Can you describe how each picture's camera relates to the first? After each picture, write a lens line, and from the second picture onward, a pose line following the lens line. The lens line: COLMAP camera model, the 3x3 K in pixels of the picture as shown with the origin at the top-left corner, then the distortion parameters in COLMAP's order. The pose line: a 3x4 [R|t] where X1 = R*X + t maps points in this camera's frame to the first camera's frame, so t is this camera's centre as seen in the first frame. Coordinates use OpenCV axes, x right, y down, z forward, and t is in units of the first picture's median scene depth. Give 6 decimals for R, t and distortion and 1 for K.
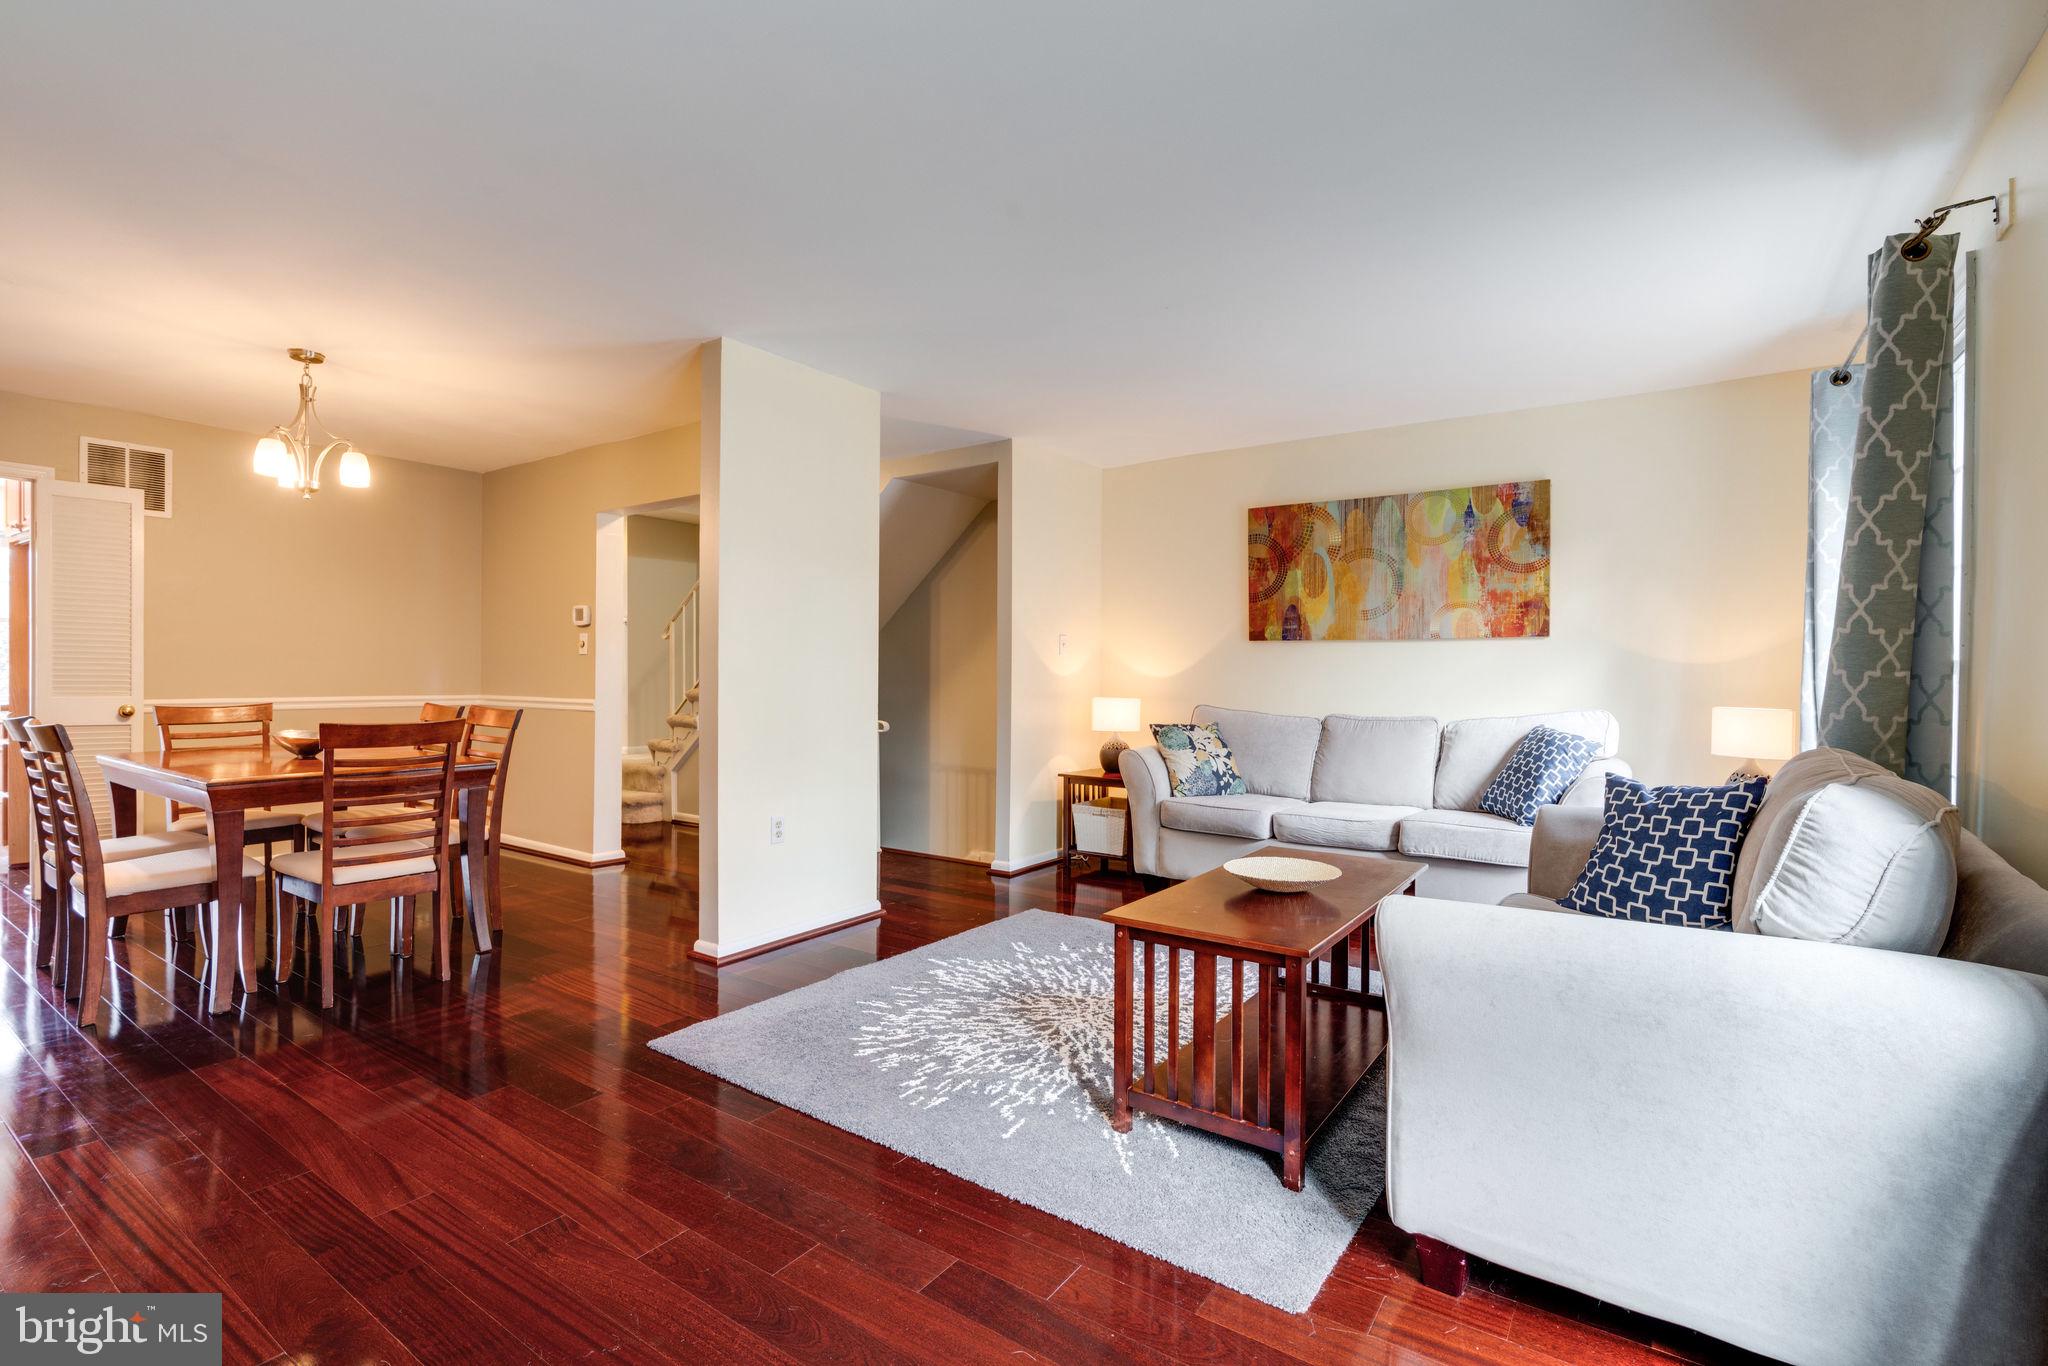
lens RADIAL K [[928.8, 0, 1018.5], [0, 928.8, 682.5], [0, 0, 1]] dist [-0.011525, 0.005001]
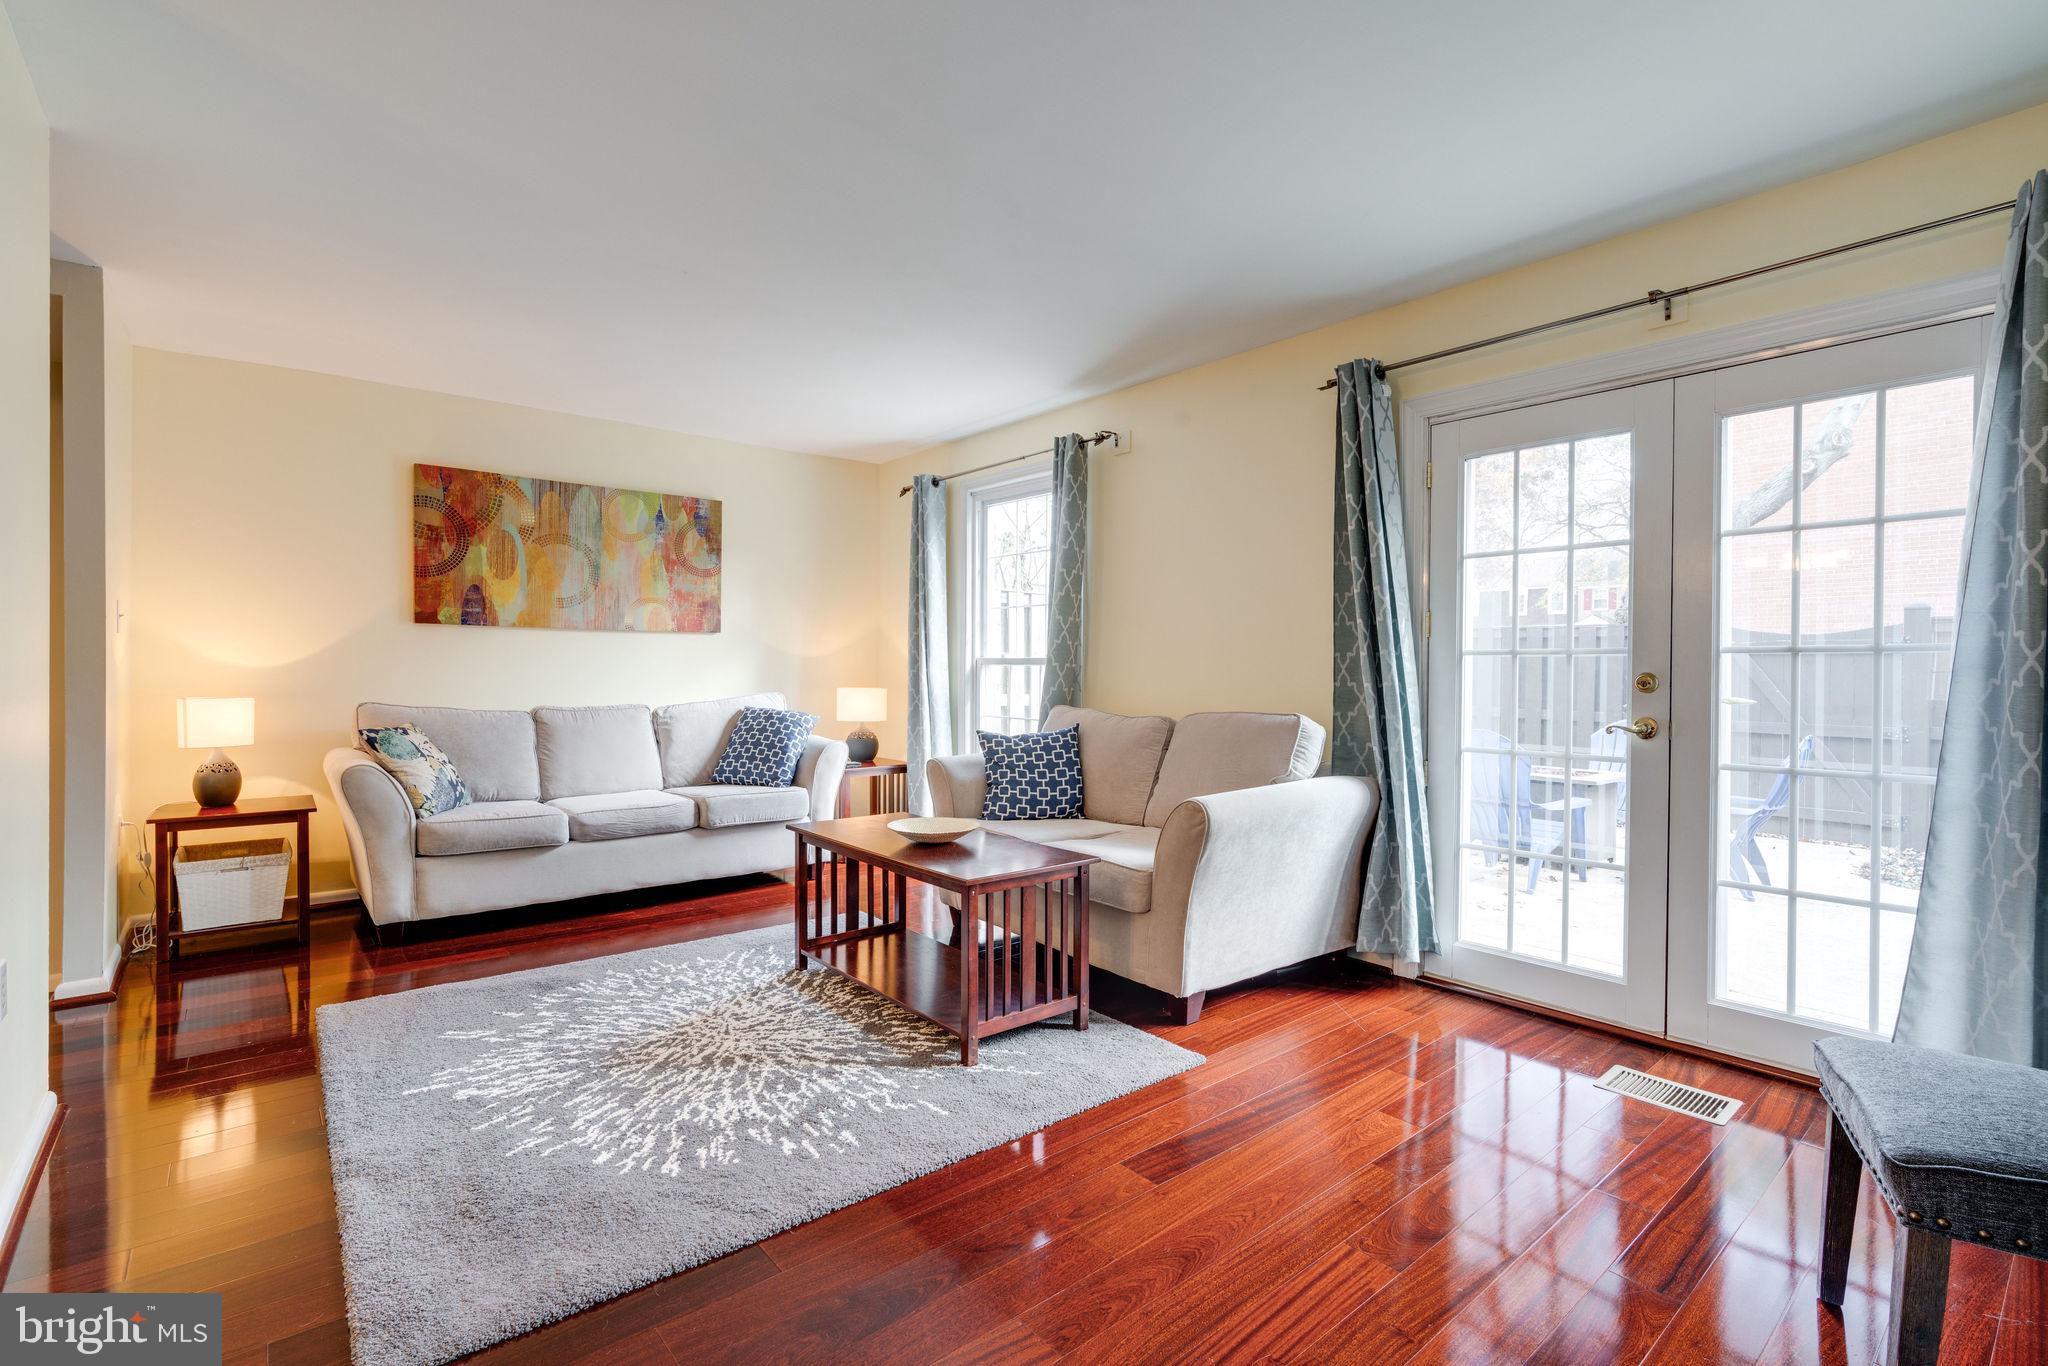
lens RADIAL K [[928.8, 0, 1007.4], [0, 928.8, 680.6], [0, 0, 1]] dist [-0.011525, 0.005001]
pose [[0.275815, -0.016417, 0.961071, -0.662876], [0.004941, 0.999865, 0.015662, -0.006476], [-0.961198, 0.000429, 0.275859, 0.436439]]
